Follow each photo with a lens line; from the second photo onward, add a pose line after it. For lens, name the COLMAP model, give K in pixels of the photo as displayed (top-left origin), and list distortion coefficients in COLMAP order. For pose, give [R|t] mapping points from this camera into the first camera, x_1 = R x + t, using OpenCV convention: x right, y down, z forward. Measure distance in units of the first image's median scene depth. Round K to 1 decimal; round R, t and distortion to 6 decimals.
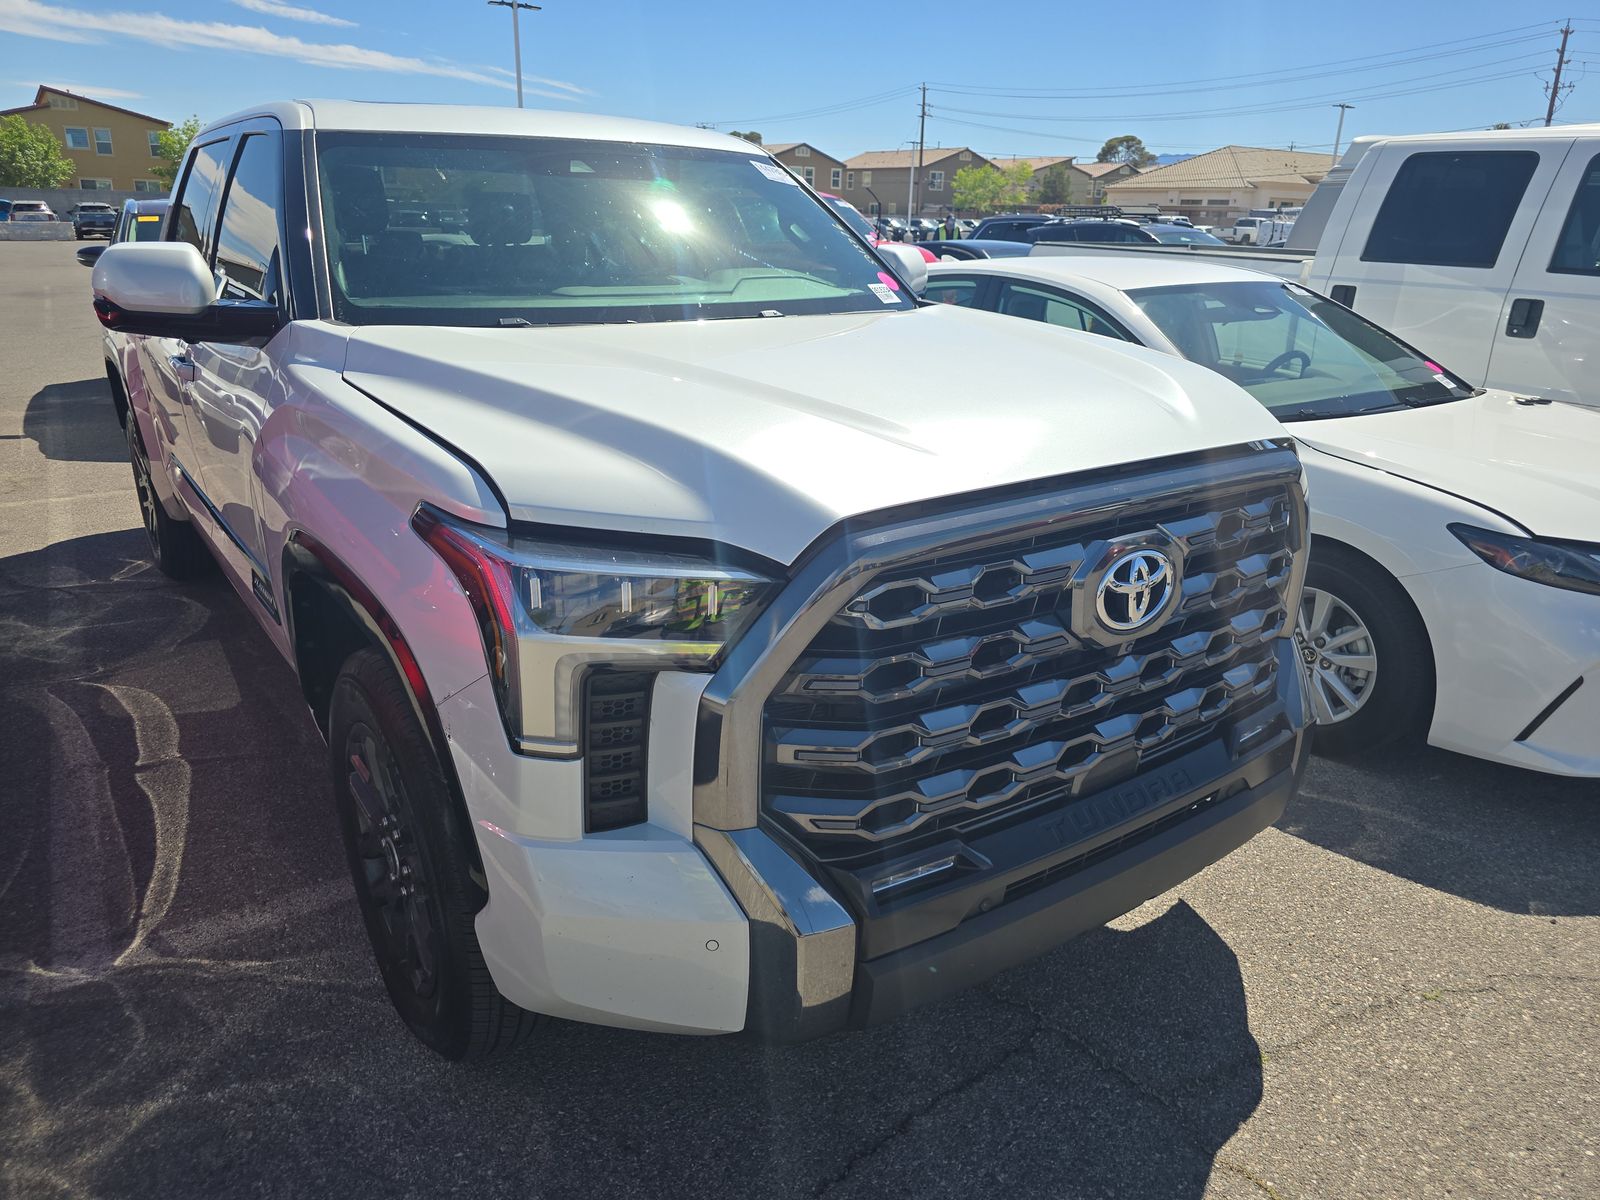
lens RADIAL K [[1079.9, 0, 796.7], [0, 1079.9, 598.5], [0, 0, 1]] dist [0.031857, -0.036390]
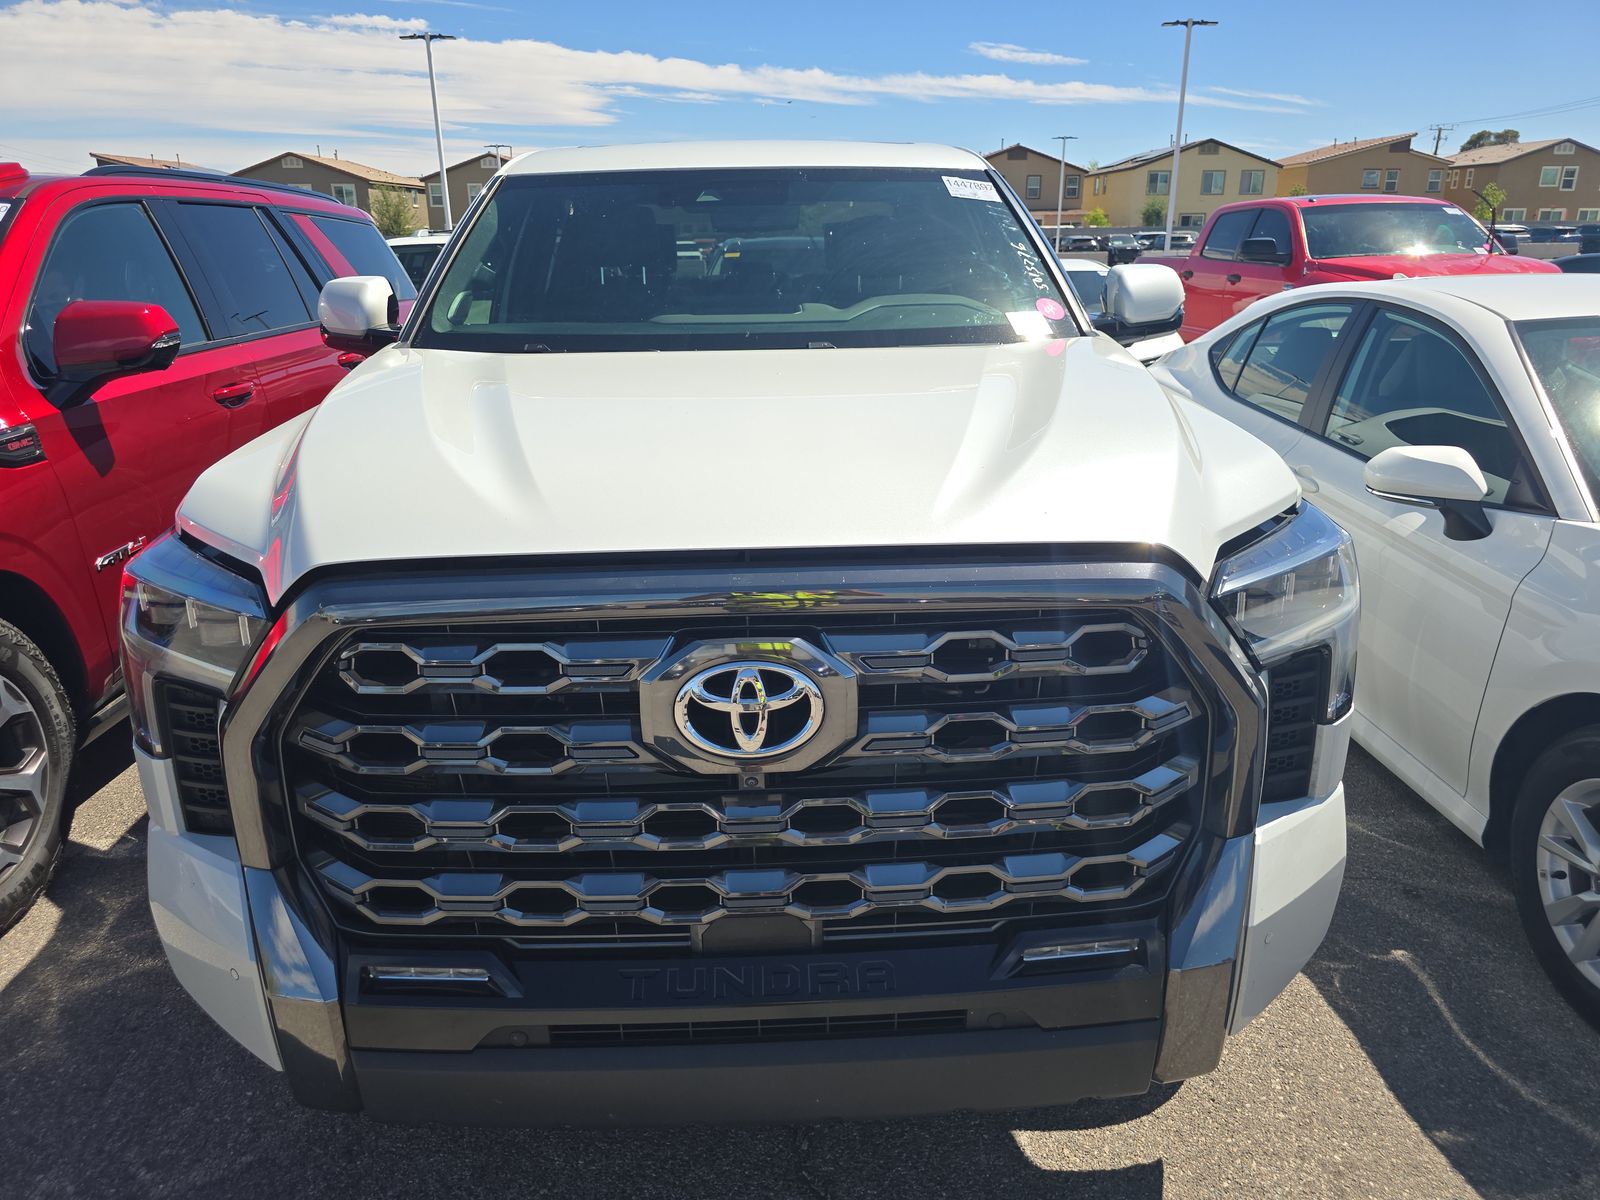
lens RADIAL K [[1079.9, 0, 798.9], [0, 1079.9, 597.1], [0, 0, 1]] dist [0.031857, -0.036390]
pose [[0.831459, 0.143352, -0.536774, 0.656453], [-0.154548, 0.987684, 0.024379, -0.098732], [0.533658, 0.062687, 0.843374, 0.321343]]
